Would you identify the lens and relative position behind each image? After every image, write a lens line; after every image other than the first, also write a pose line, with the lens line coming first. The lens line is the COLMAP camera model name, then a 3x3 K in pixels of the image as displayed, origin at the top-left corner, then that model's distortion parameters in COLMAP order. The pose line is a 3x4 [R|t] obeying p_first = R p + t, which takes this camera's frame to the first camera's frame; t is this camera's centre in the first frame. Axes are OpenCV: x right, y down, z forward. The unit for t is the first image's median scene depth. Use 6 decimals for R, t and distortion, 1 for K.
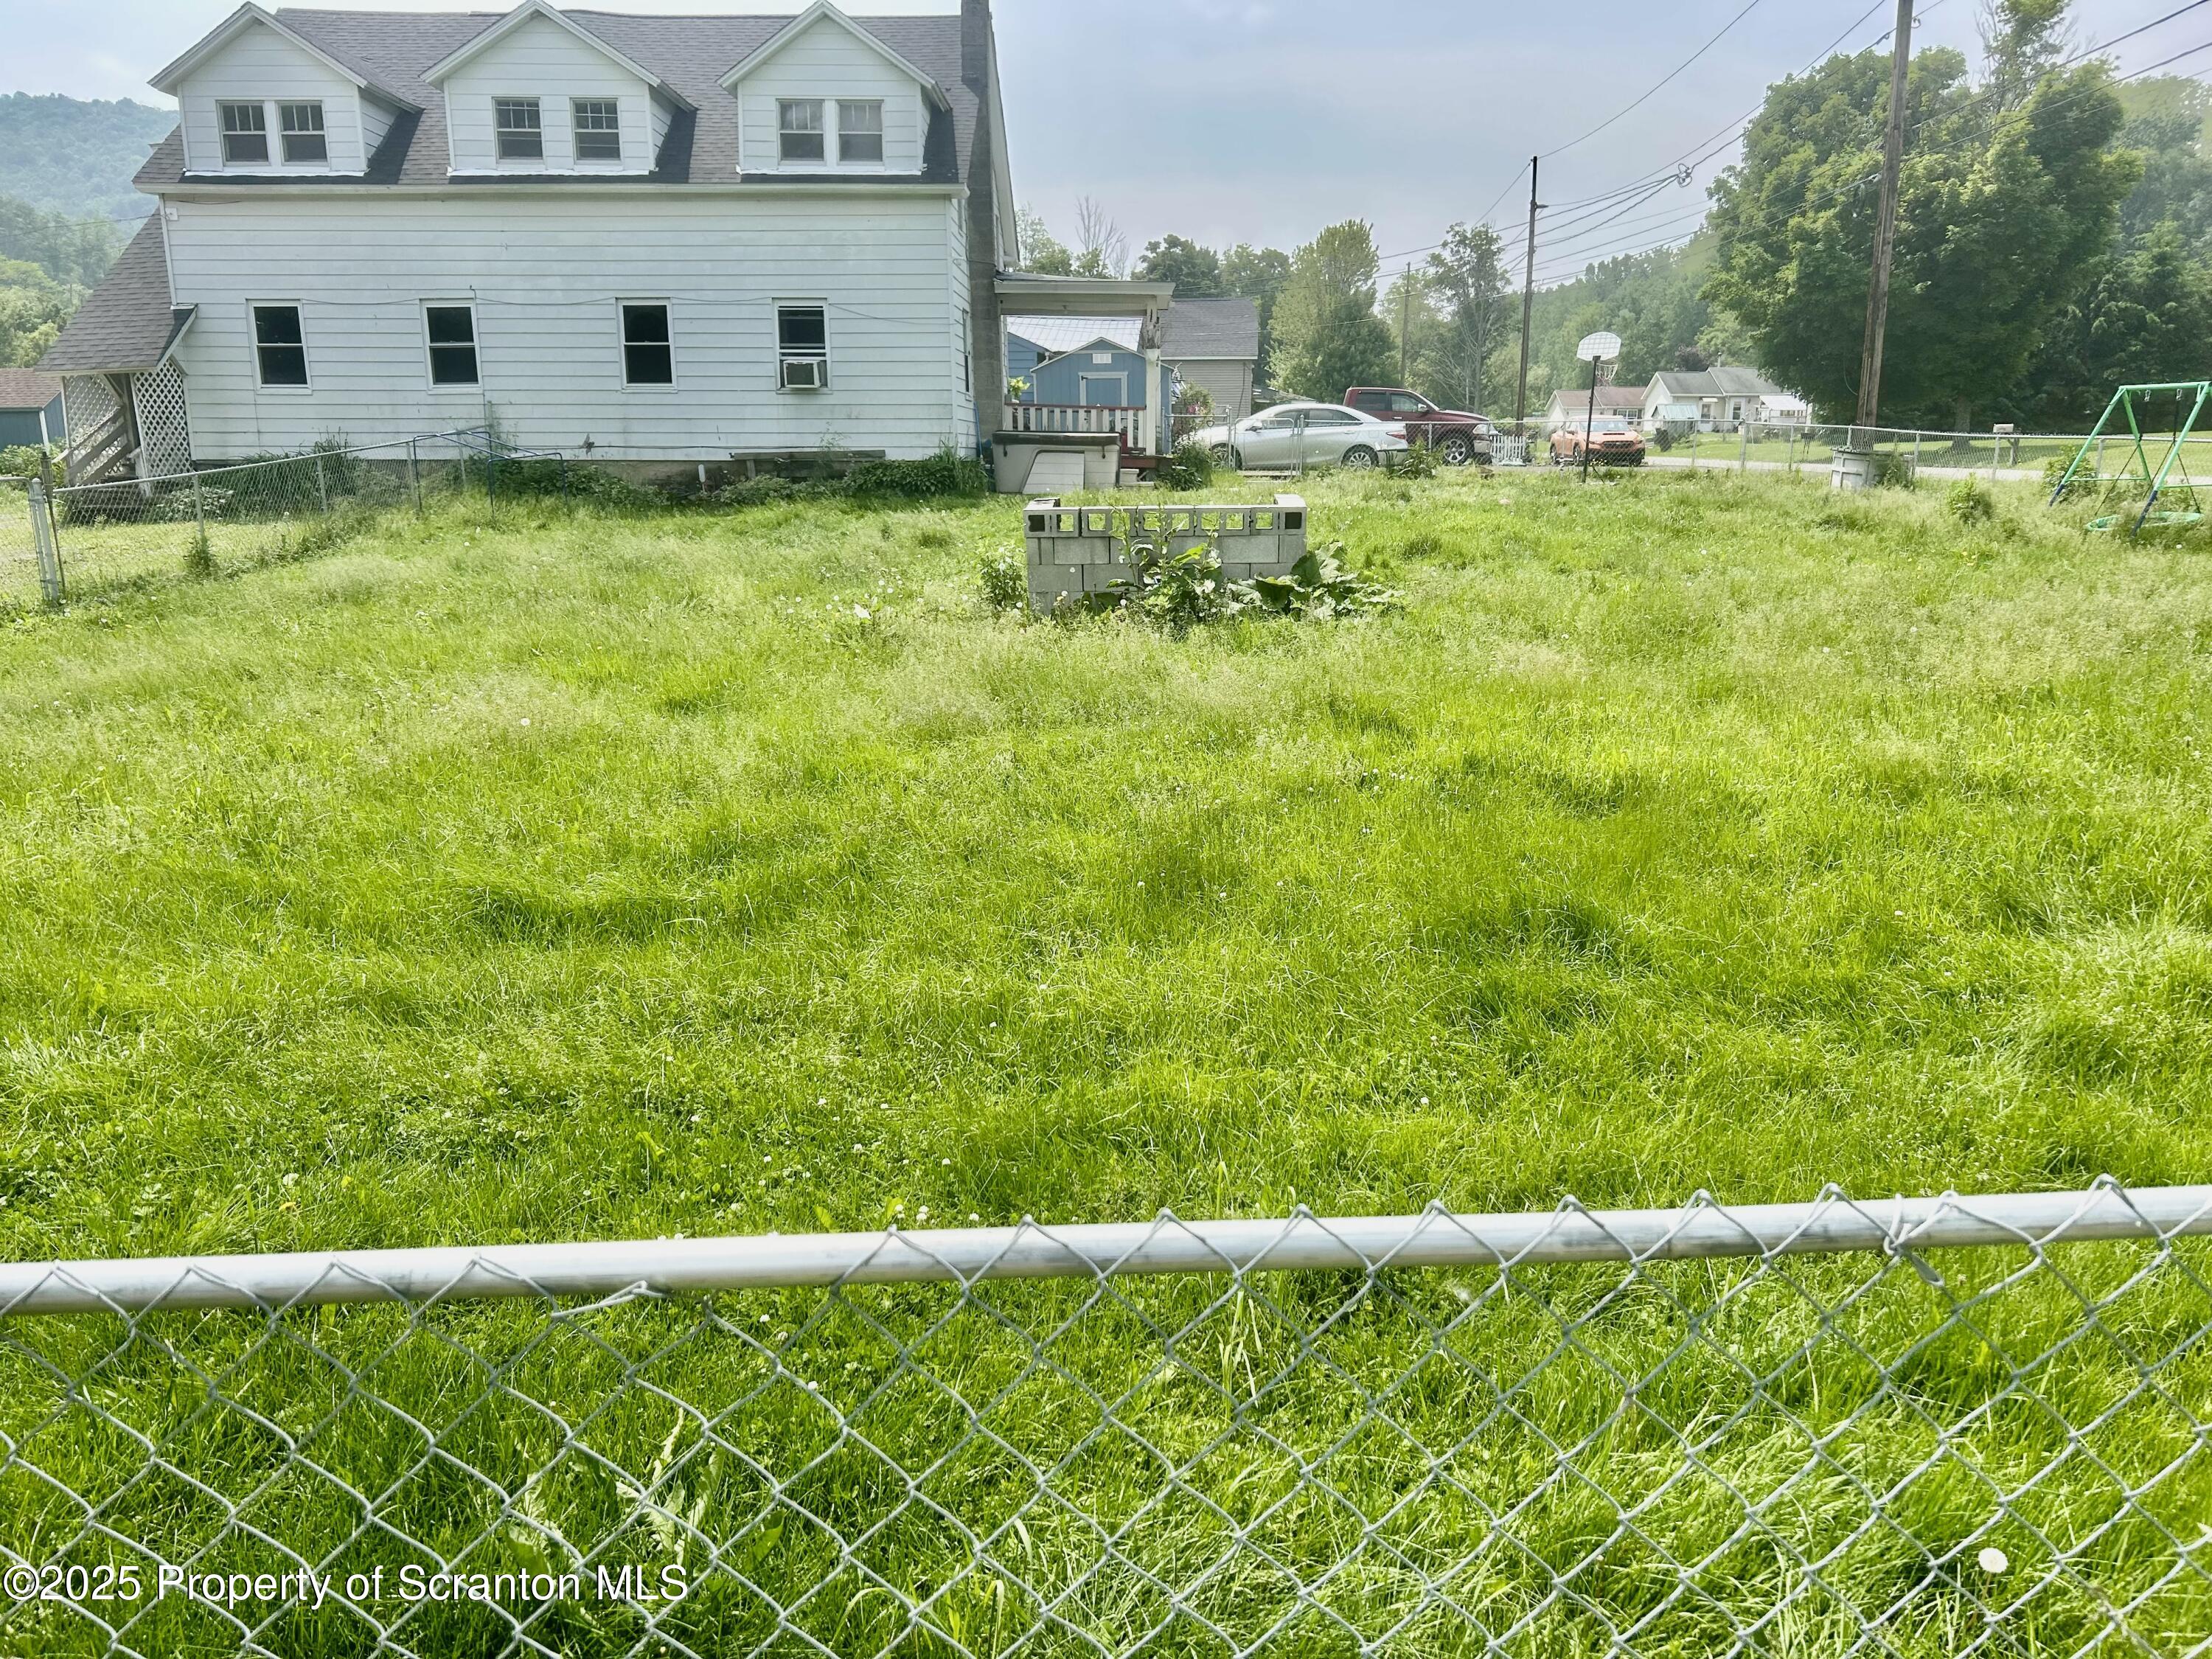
lens RADIAL K [[1670.7, 0, 1105.1], [0, 1670.7, 819.1], [0, 0, 1]] dist [0.057464, -0.072873]
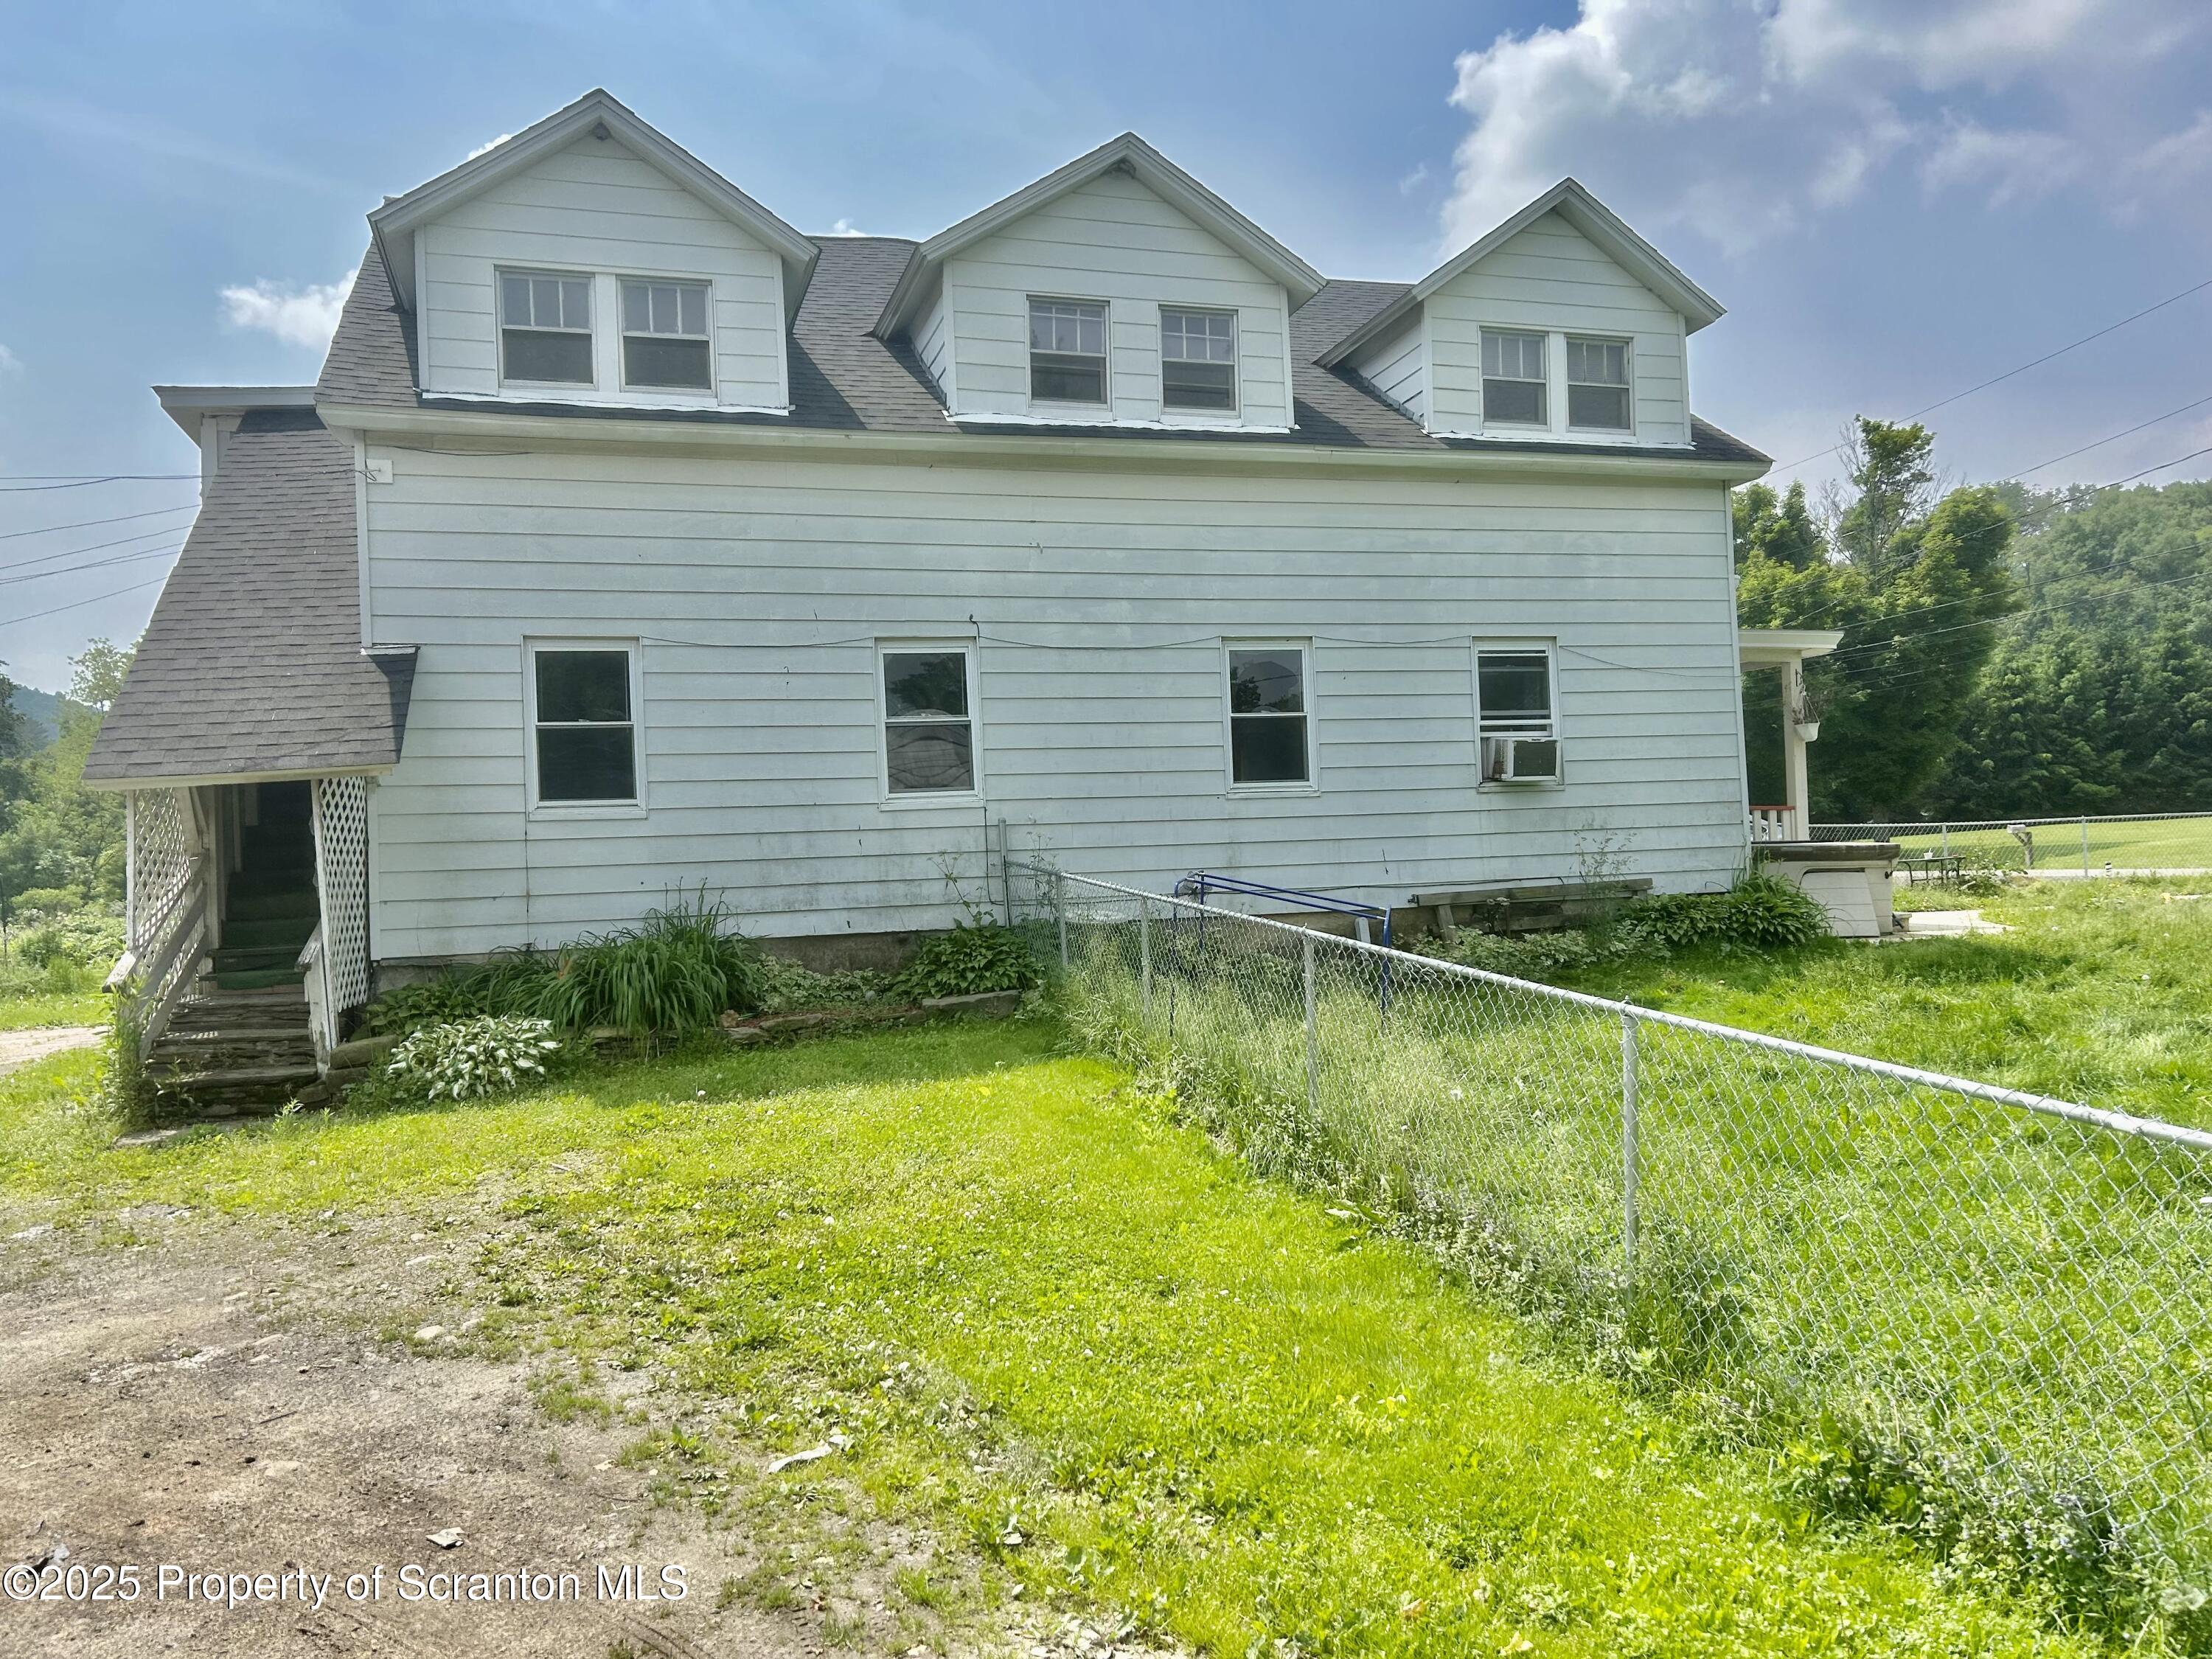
lens RADIAL K [[1670.7, 0, 1109.2], [0, 1670.7, 848.8], [0, 0, 1]] dist [0.057464, -0.072873]
pose [[0.952316, -0.030473, 0.303587, -0.498878], [0.101442, 0.970019, -0.220846, -0.119920], [-0.287755, 0.241112, 0.926856, 0.505924]]
